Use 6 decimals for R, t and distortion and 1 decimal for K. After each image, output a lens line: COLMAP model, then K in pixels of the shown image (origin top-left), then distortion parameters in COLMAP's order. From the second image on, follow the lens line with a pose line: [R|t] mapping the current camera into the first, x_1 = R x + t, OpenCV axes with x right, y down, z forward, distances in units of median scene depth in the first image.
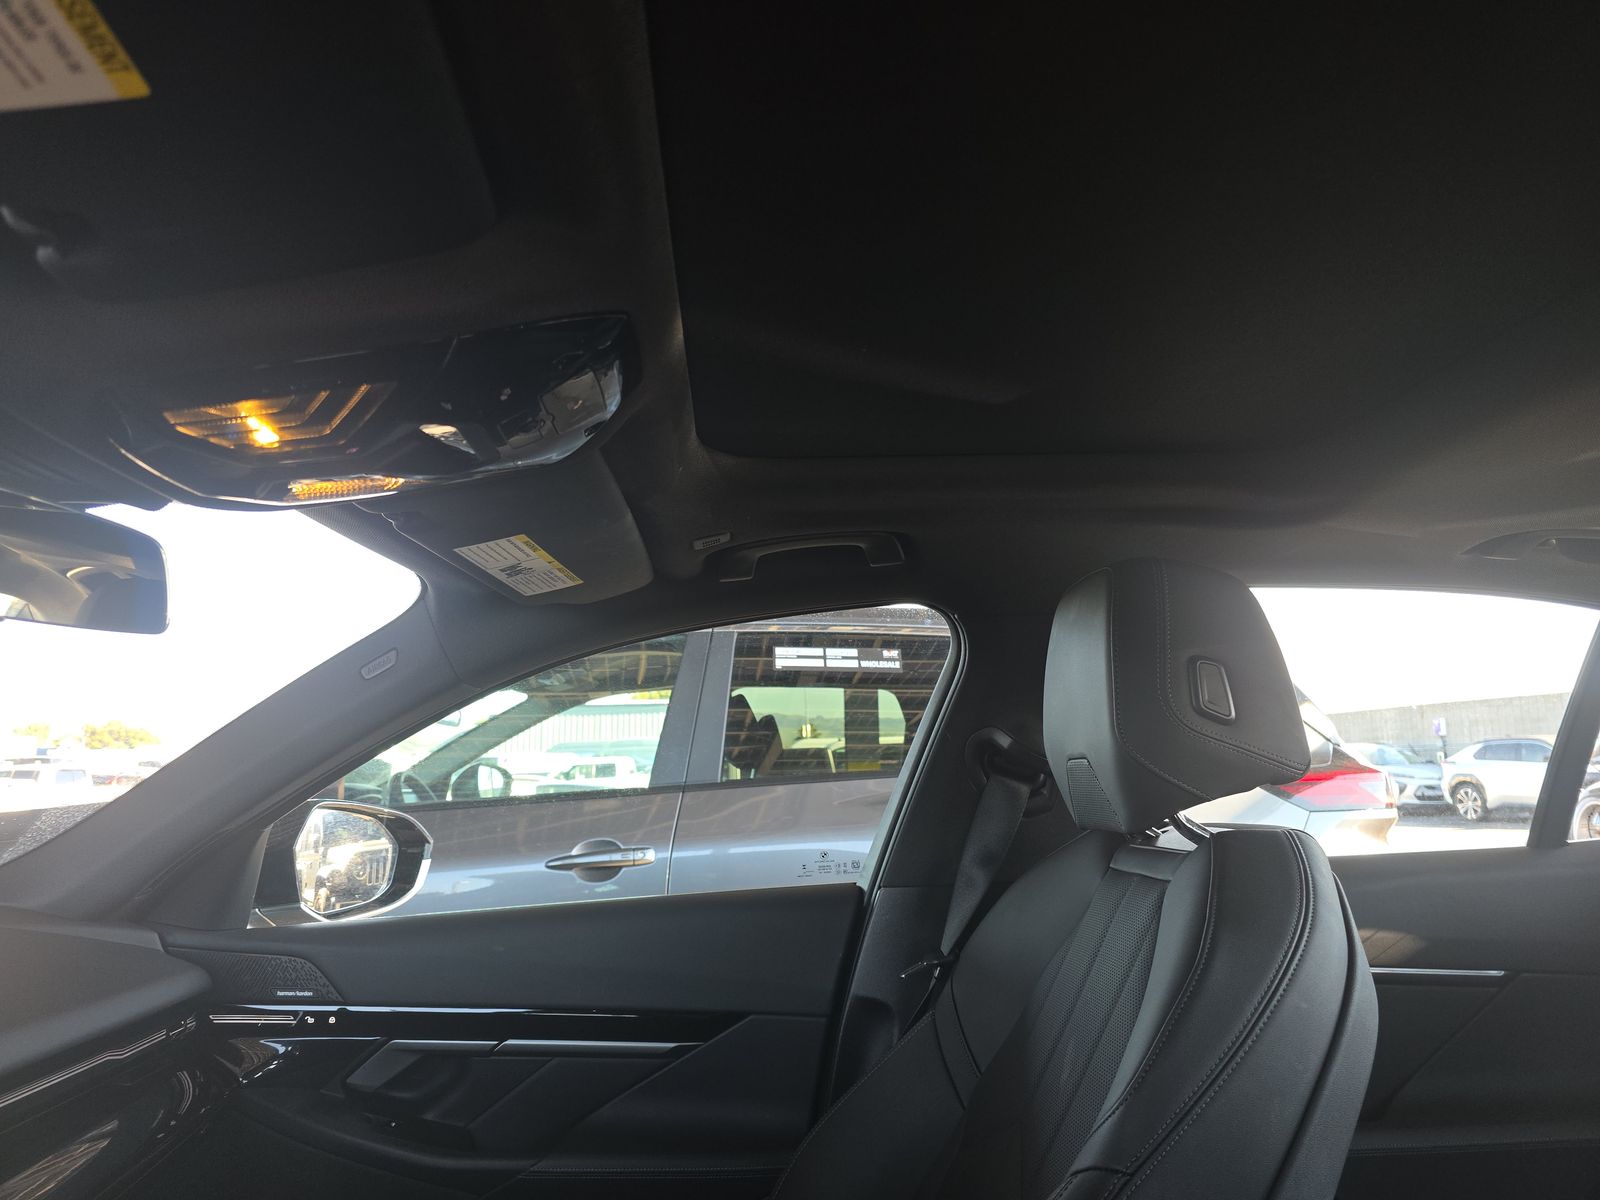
lens RADIAL K [[1083.1, 0, 800.3], [0, 1083.1, 598.4], [0, 0, 1]] dist [0.014102, -0.012829]
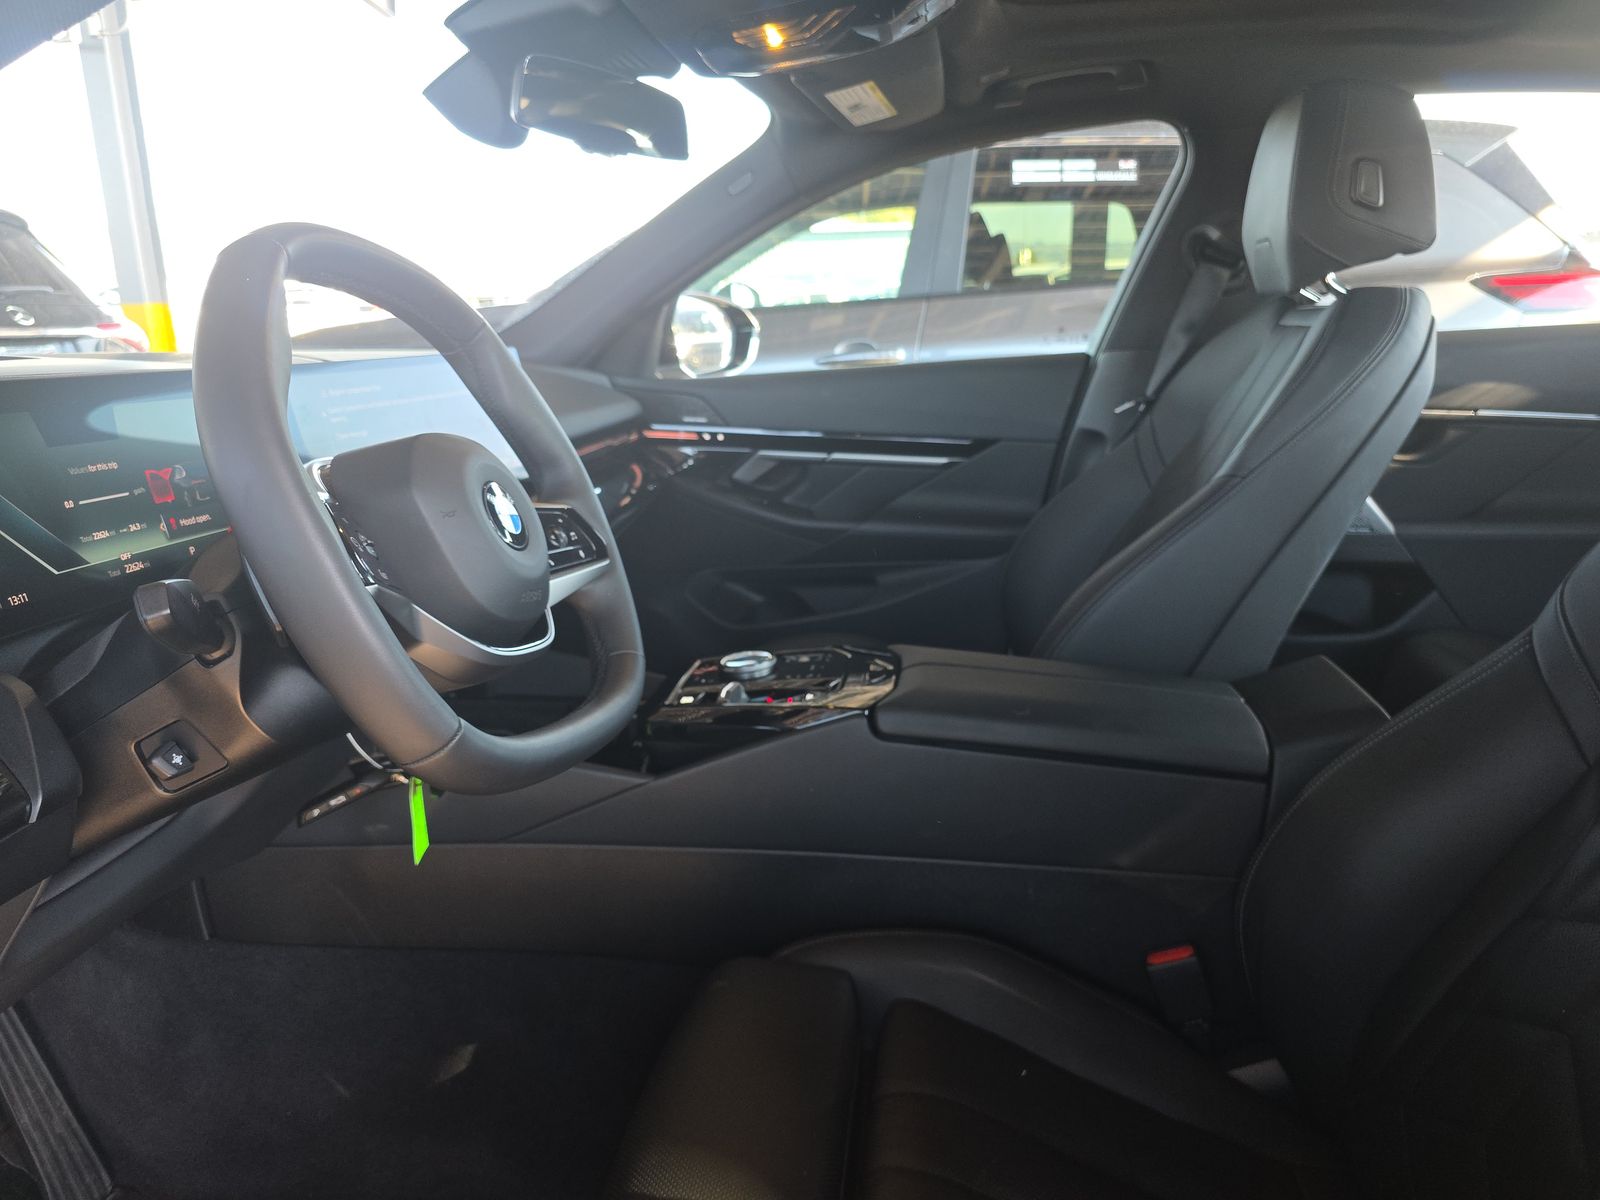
lens RADIAL K [[1083.1, 0, 791.5], [0, 1083.1, 604.1], [0, 0, 1]] dist [0.014102, -0.012829]
pose [[0.980726, 0.047993, -0.189401, -0.037101], [0.035267, 0.909962, 0.413189, -0.018576], [0.192178, -0.411905, 0.890731, -0.408970]]
